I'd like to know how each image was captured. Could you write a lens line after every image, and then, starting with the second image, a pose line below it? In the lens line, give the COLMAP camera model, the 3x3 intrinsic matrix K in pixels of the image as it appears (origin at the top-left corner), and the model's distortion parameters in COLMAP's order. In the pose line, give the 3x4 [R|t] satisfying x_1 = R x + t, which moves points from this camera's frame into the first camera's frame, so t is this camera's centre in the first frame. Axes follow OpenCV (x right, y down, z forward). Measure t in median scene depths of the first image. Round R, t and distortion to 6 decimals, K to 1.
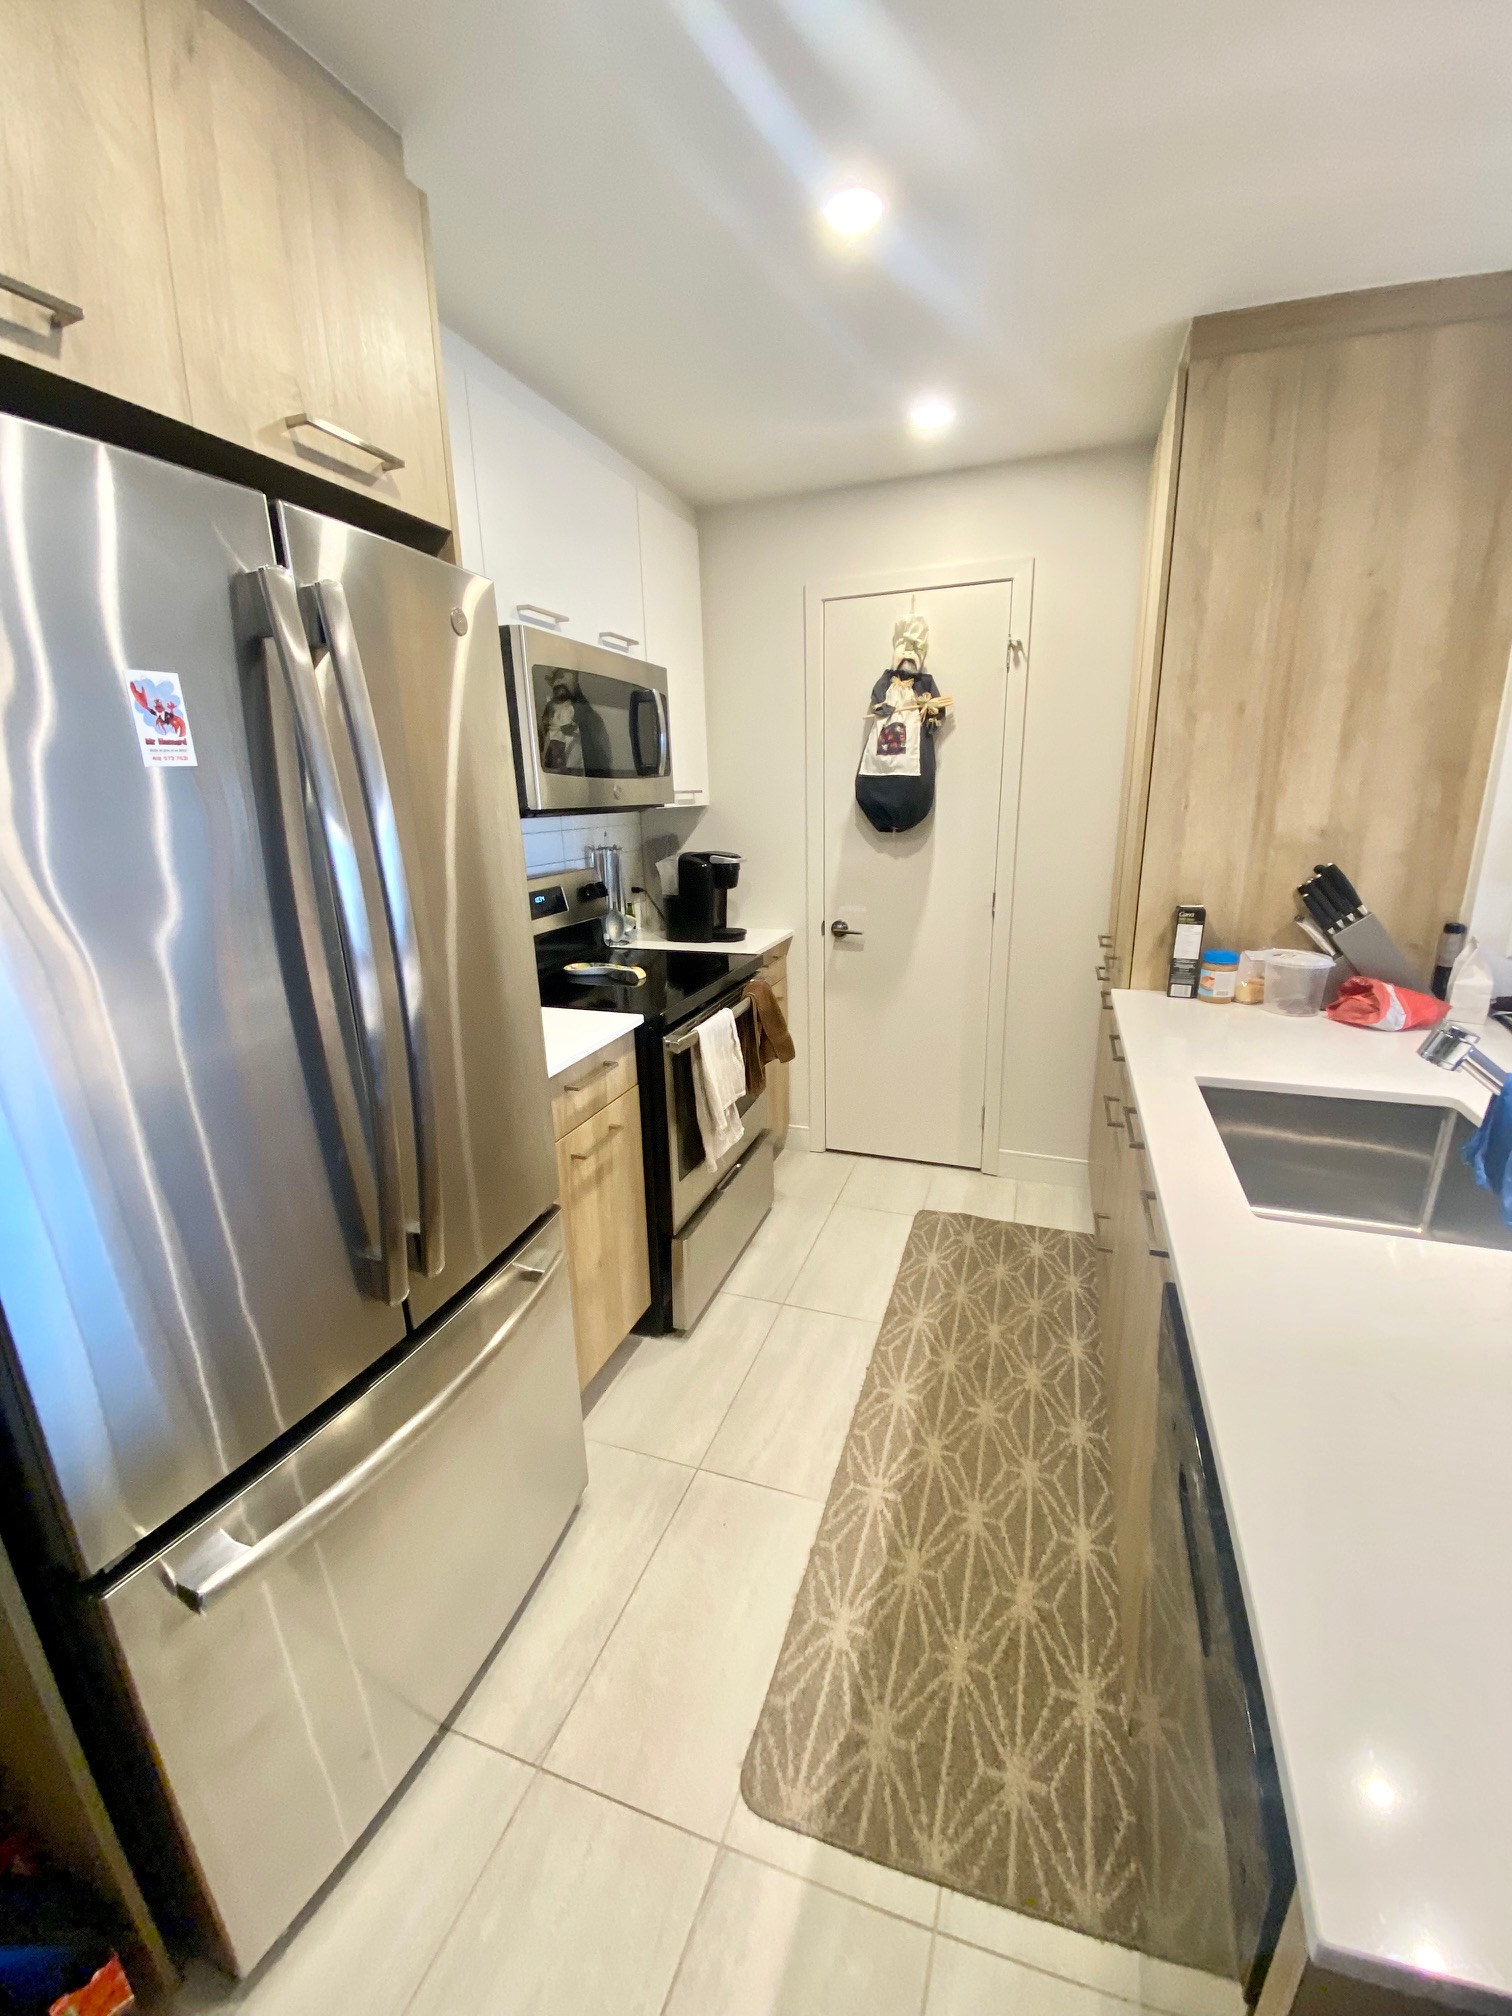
lens RADIAL K [[811.6, 0, 759.8], [0, 811.6, 1004.8], [0, 0, 1]] dist [-0.012828, -0.003801]
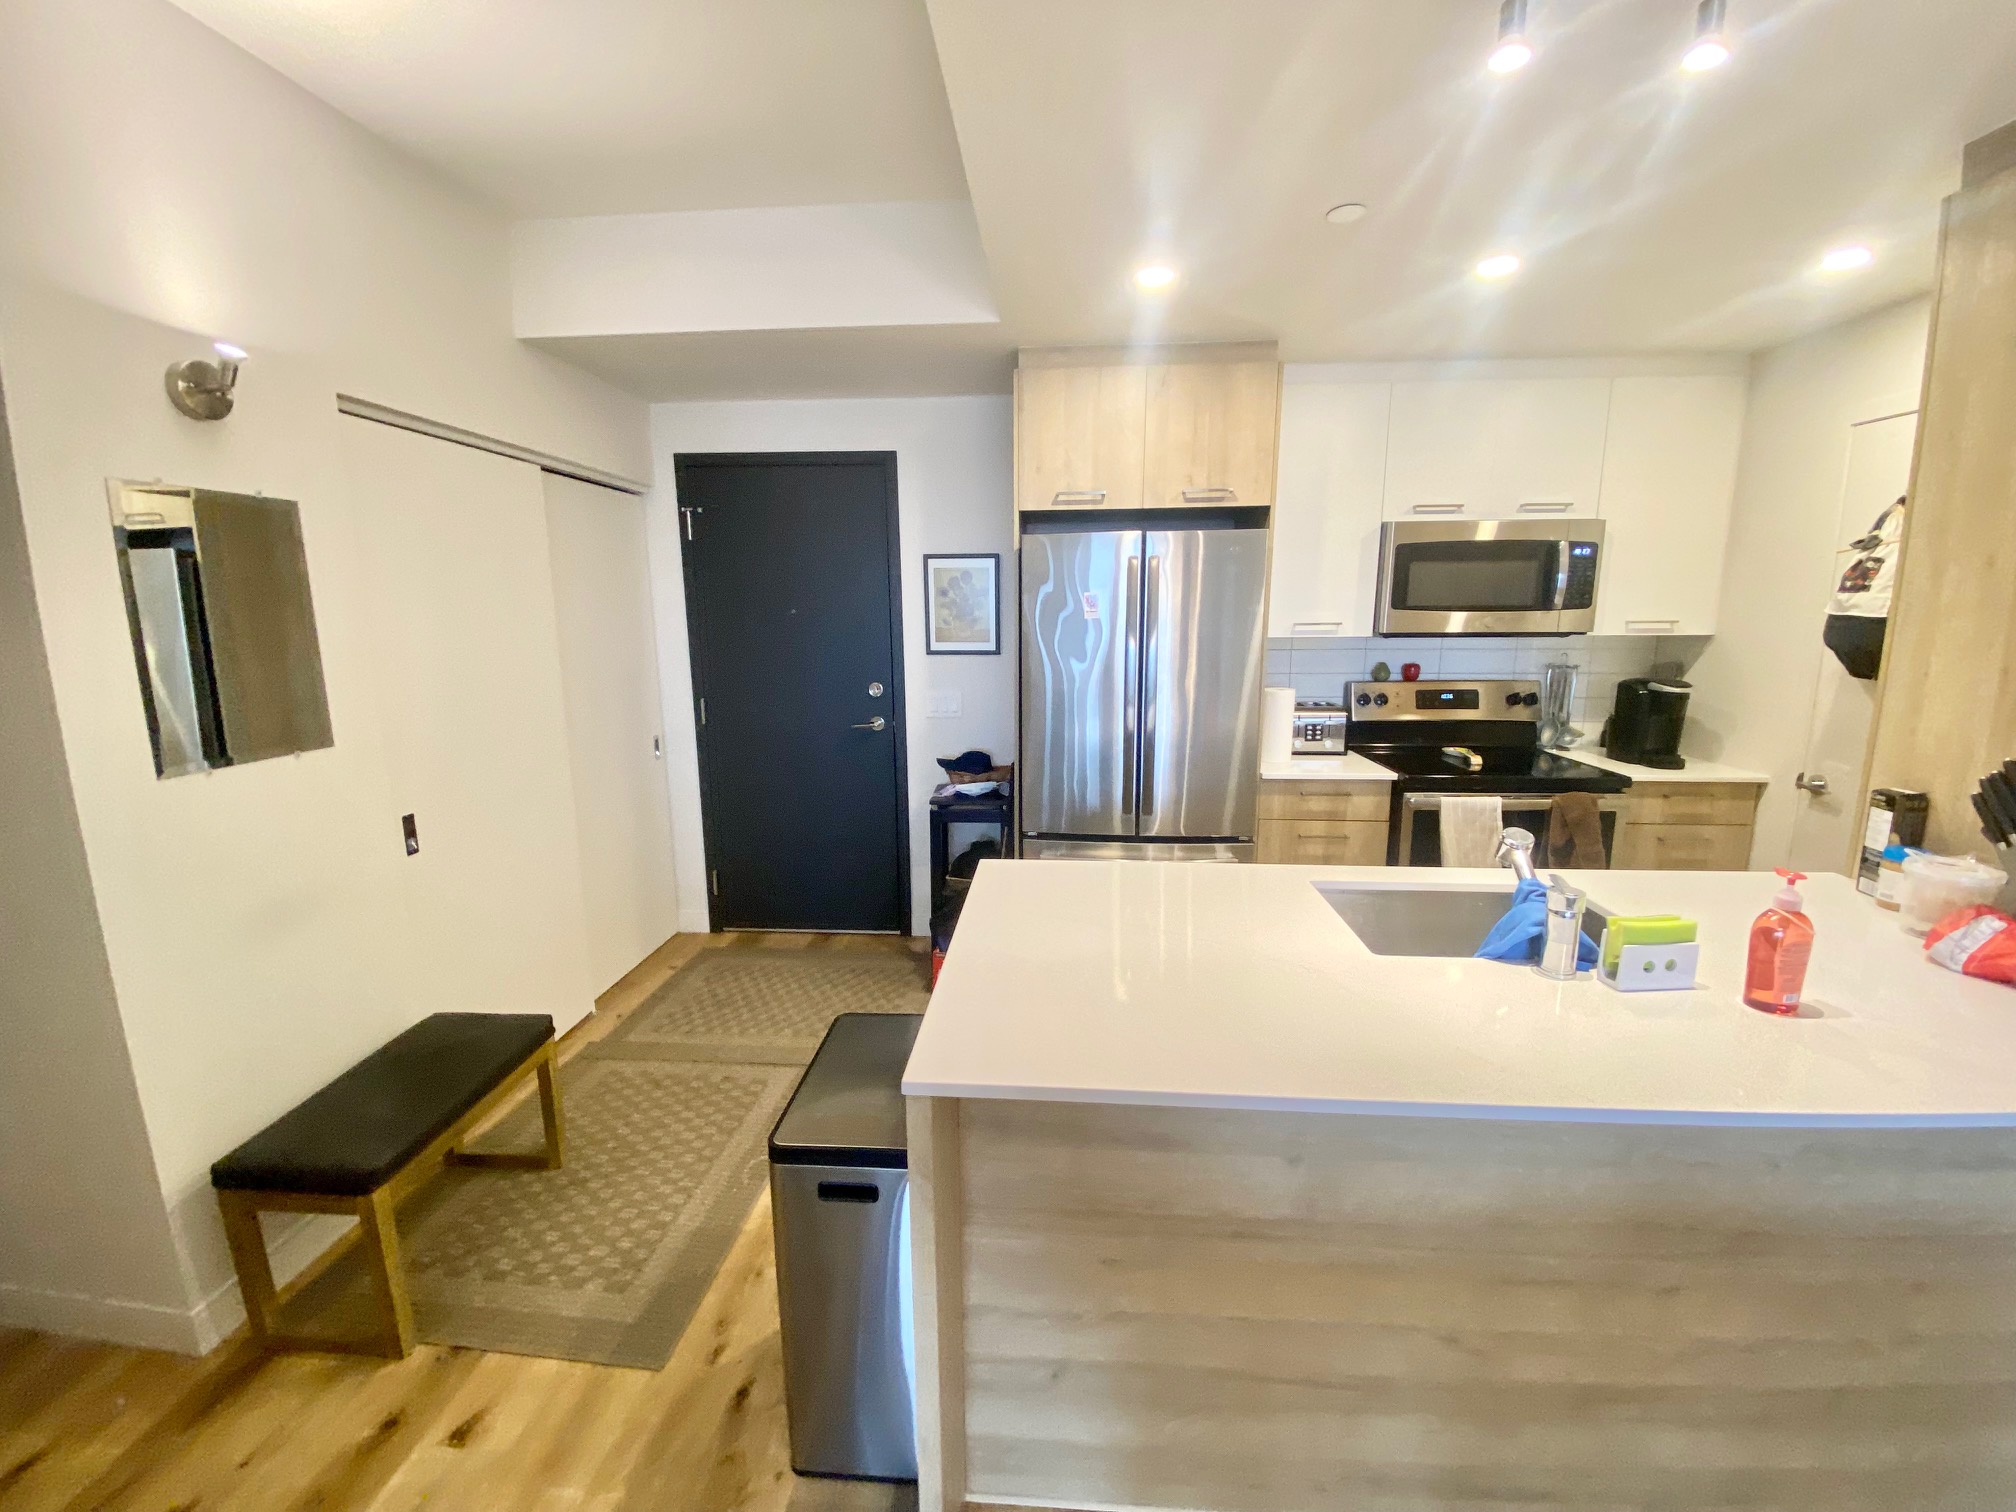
lens RADIAL K [[811.6, 0, 991.0], [0, 811.6, 749.0], [0, 0, 1]] dist [-0.012828, -0.003801]
pose [[0.260077, 0.189299, -0.946851, 0.770236], [-0.239009, 0.962700, 0.126817, -0.031397], [0.935540, 0.193324, 0.295621, -0.096141]]
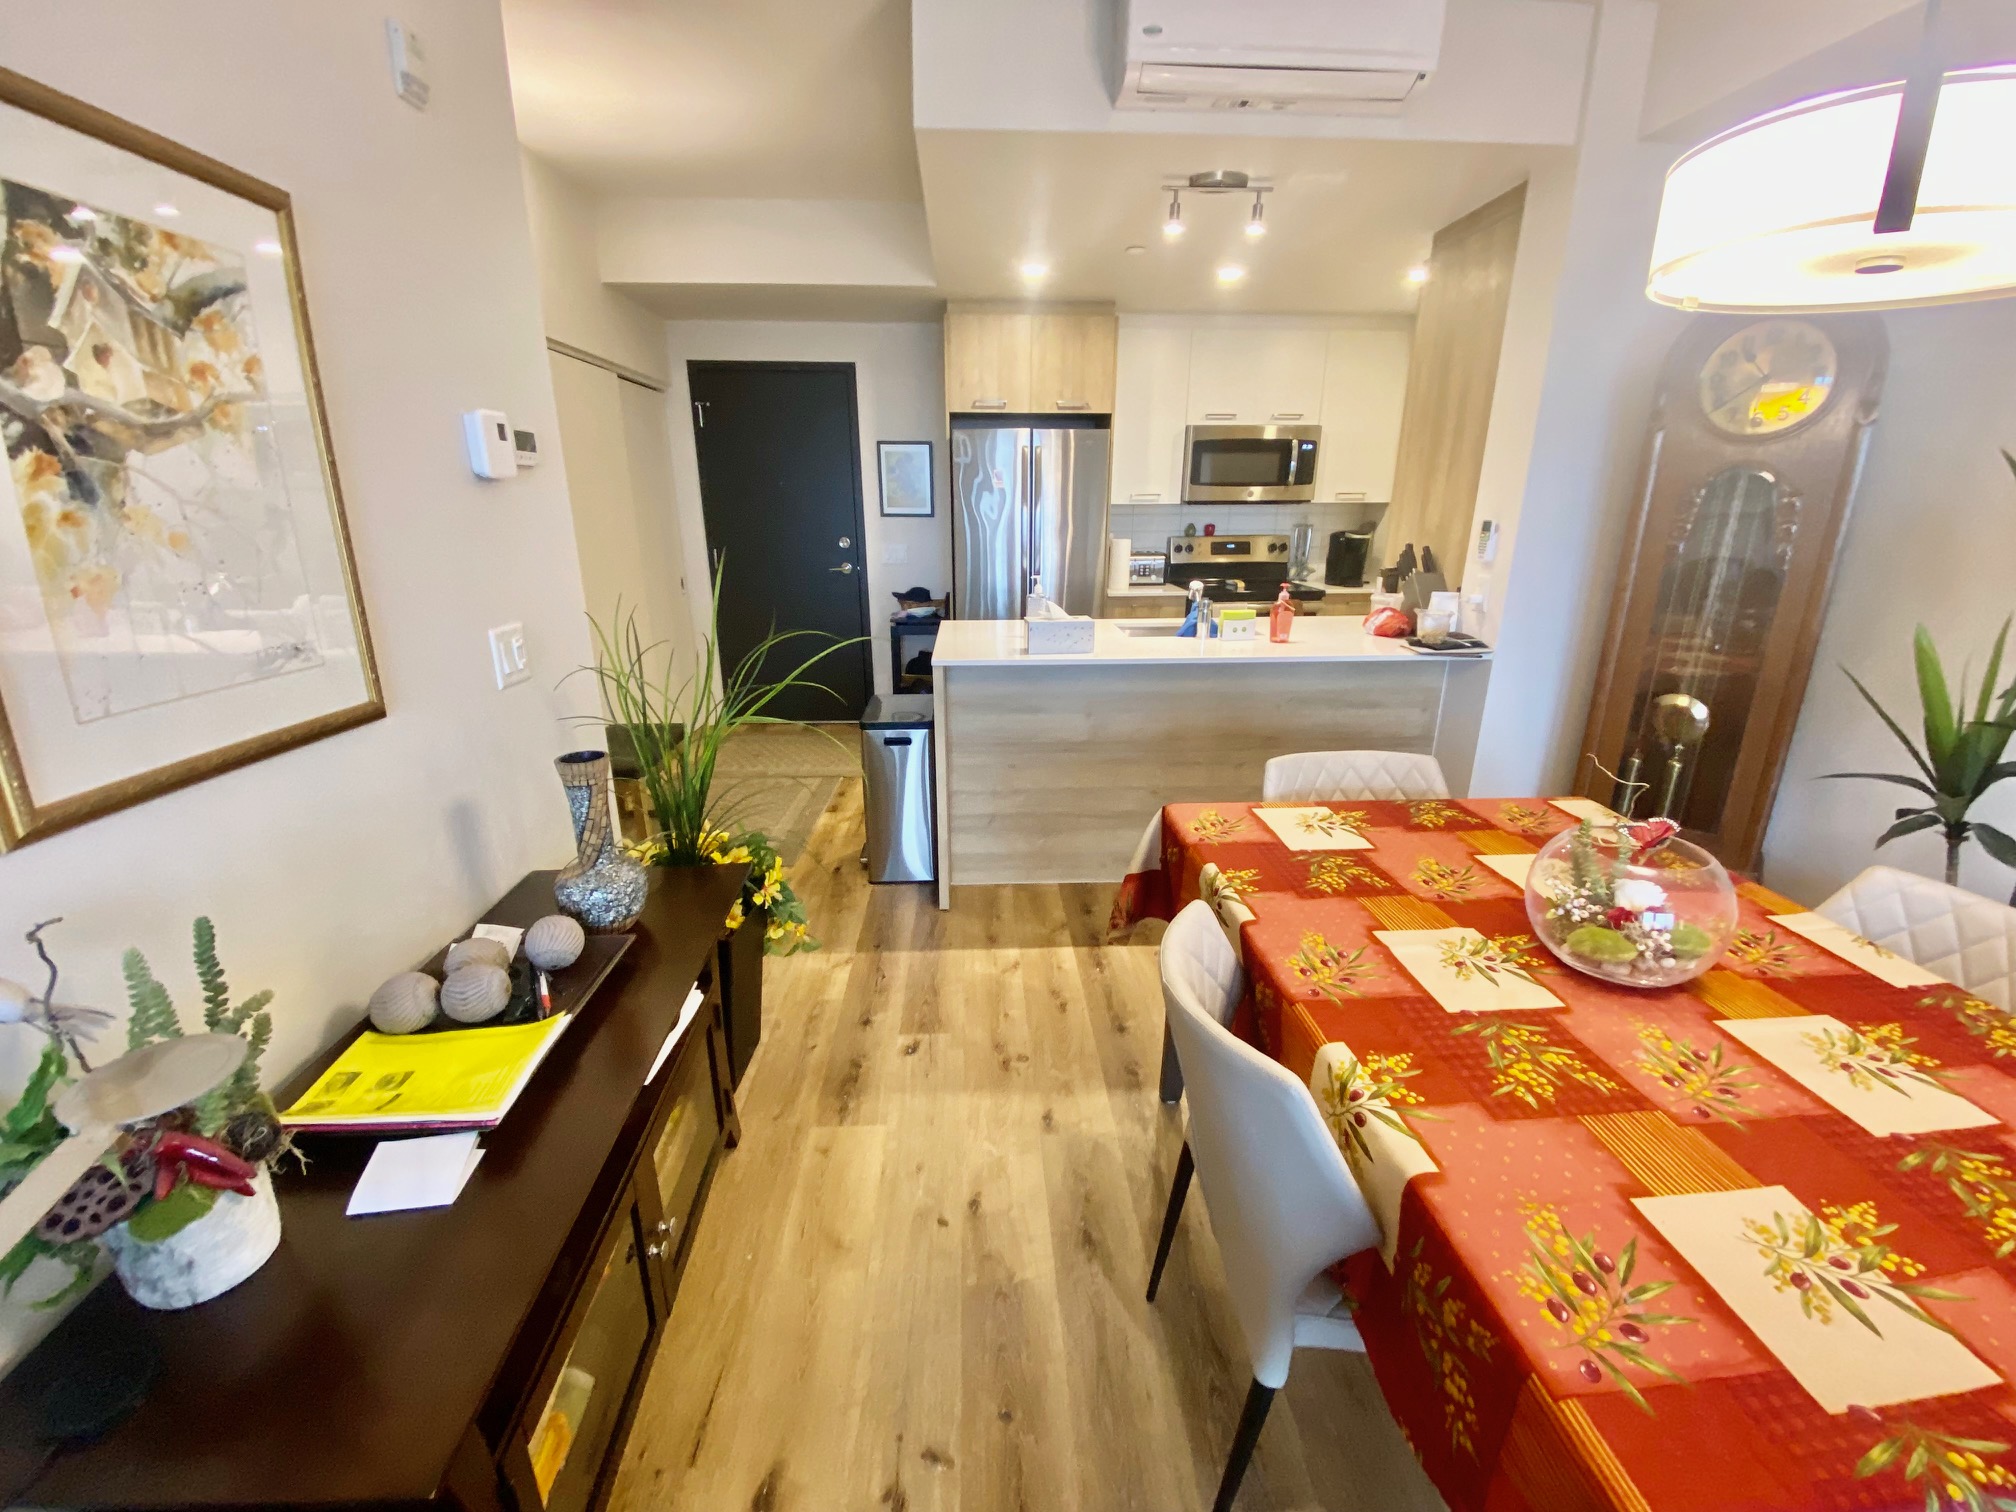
lens RADIAL K [[811.6, 0, 1002.5], [0, 811.6, 769.7], [0, 0, 1]] dist [-0.012828, -0.003801]
pose [[0.384388, 0.320148, -0.865882, 1.360083], [-0.239945, 0.940354, 0.241165, 0.044482], [0.891444, 0.115063, 0.438279, -0.332365]]
